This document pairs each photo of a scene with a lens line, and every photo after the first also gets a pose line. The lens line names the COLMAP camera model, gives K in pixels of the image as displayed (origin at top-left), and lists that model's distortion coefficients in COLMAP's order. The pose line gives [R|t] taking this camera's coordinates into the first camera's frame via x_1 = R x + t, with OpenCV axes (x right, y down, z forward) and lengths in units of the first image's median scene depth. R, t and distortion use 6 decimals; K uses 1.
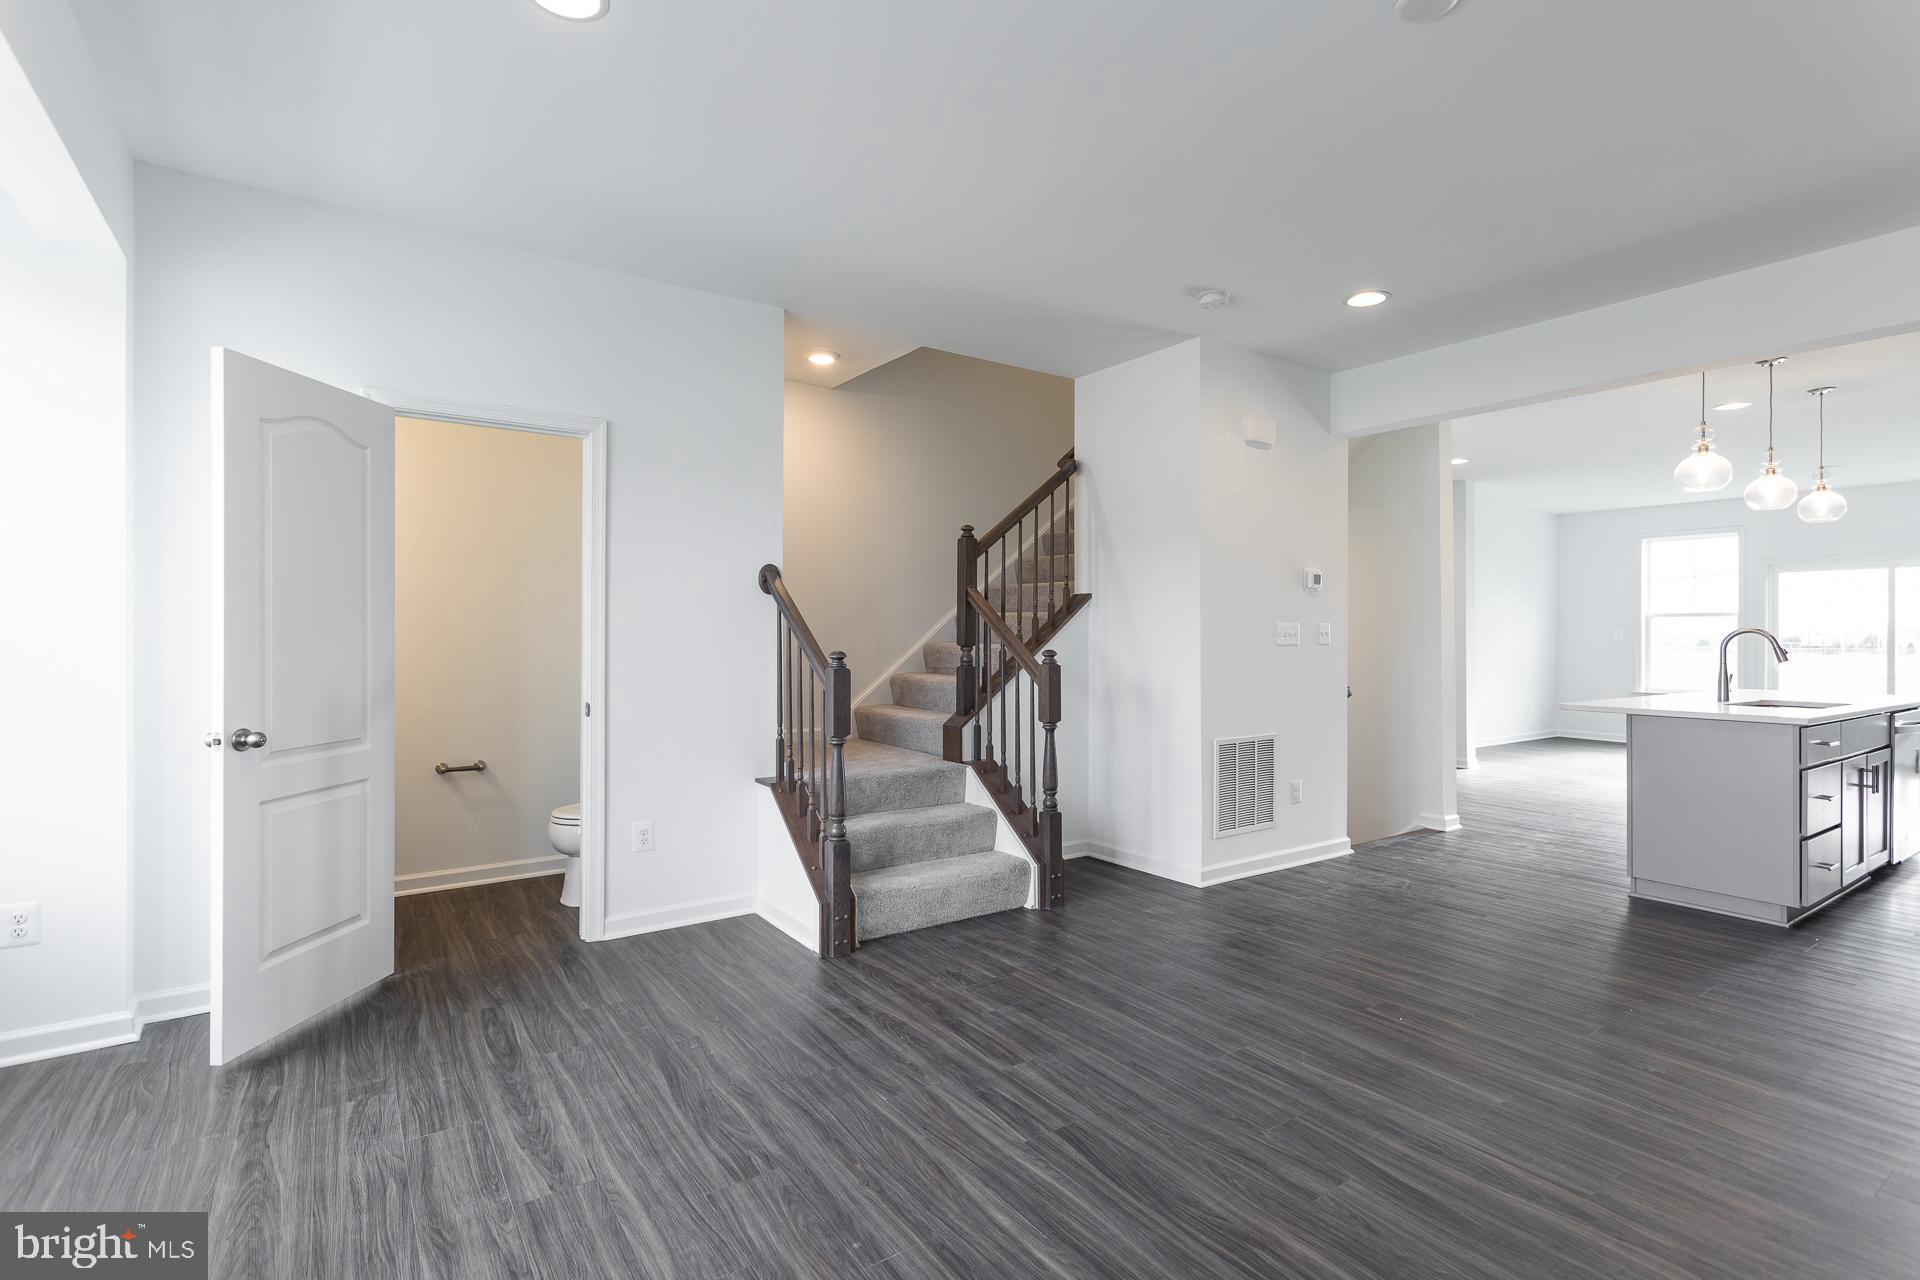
lens RADIAL K [[952.7, 0, 952.1], [0, 952.7, 637.5], [0, 0, 1]] dist [-0.000686, -0.000011]
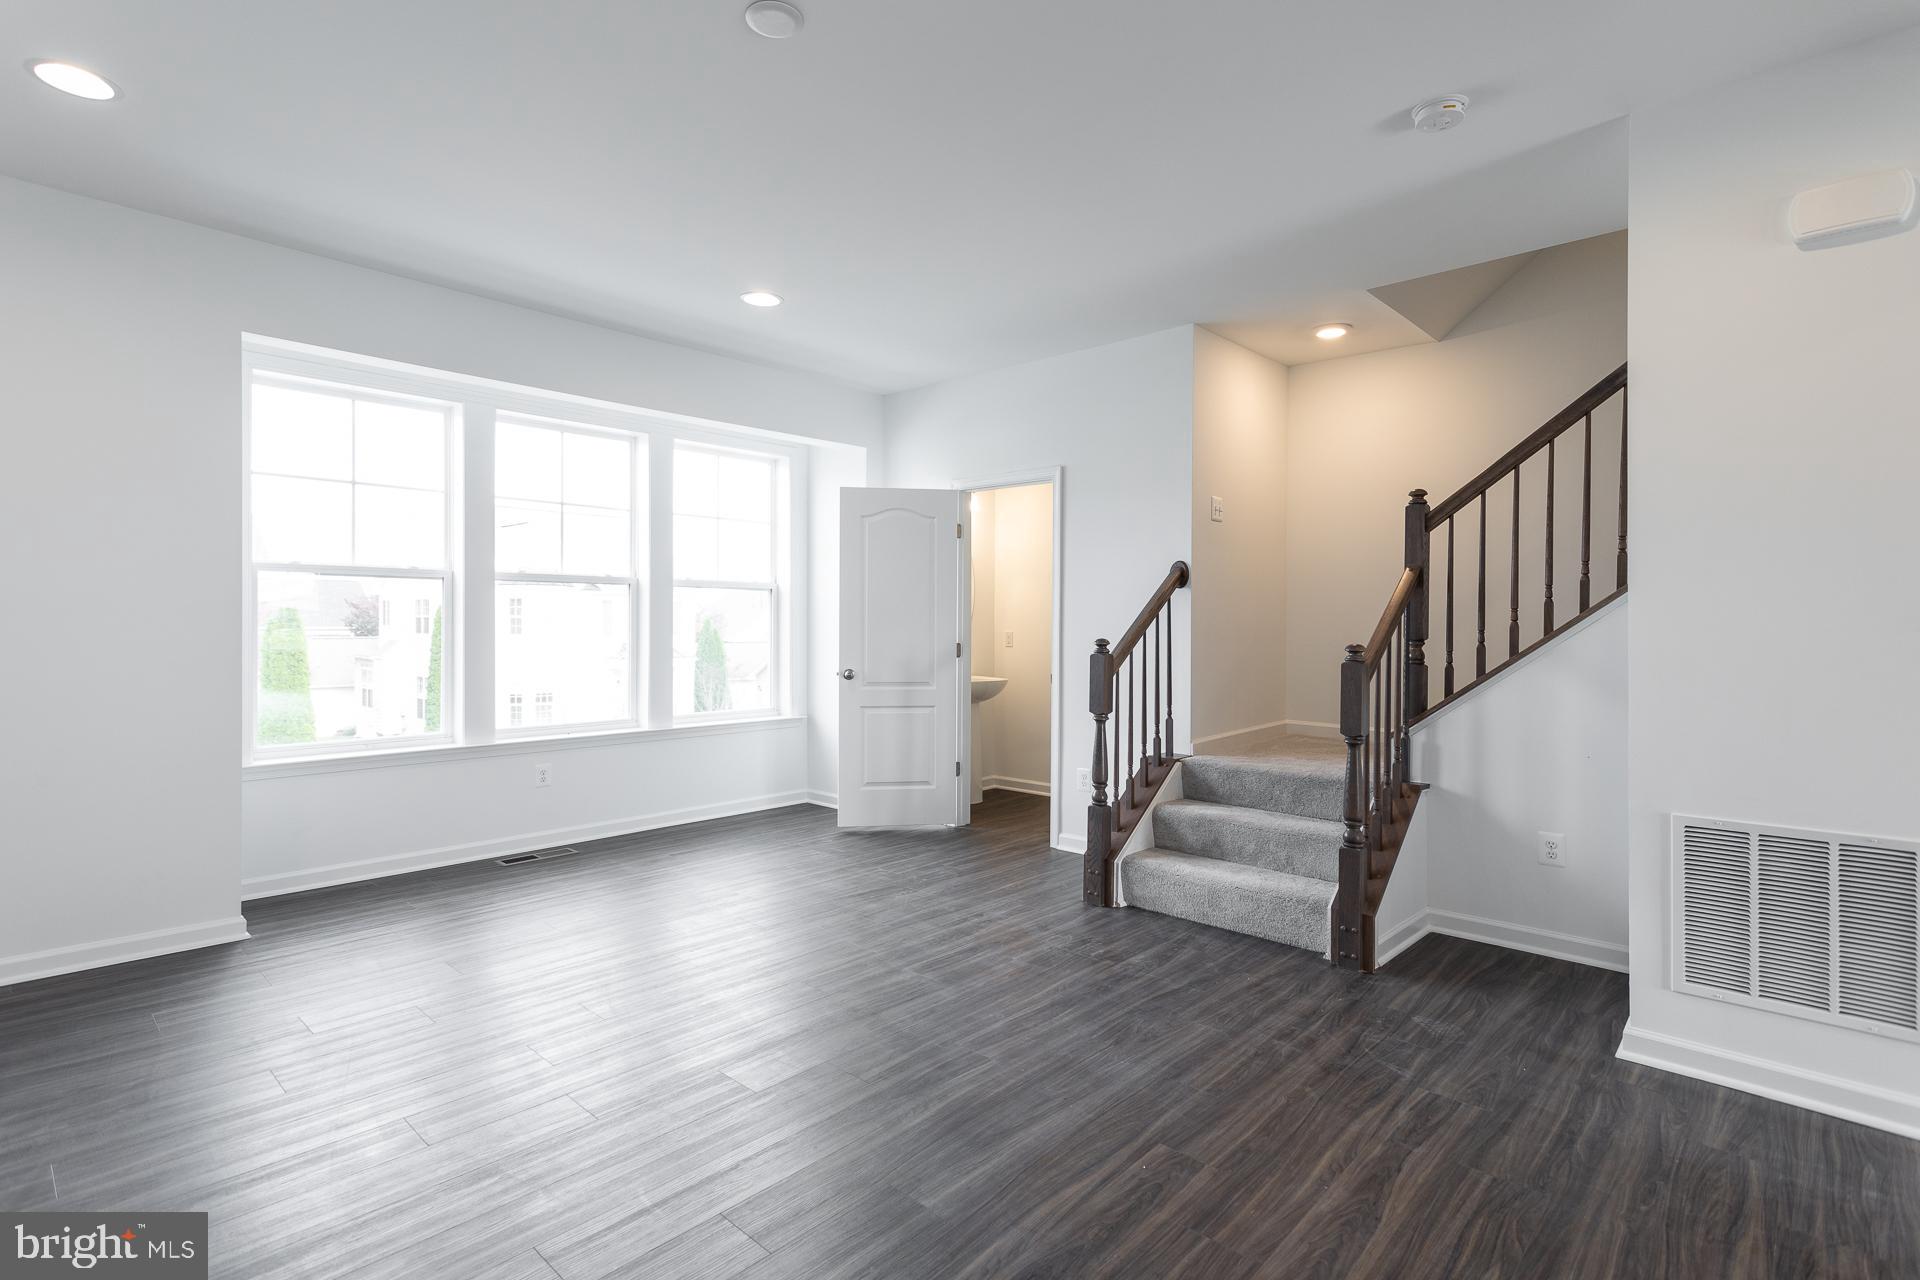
lens RADIAL K [[952.7, 0, 952.1], [0, 952.7, 637.5], [0, 0, 1]] dist [-0.000686, -0.000011]
pose [[0.182010, 0.013025, -0.983210, 1.037208], [-0.007585, 0.999901, 0.011842, 0.001319], [0.983267, 0.005302, 0.182091, 0.666860]]
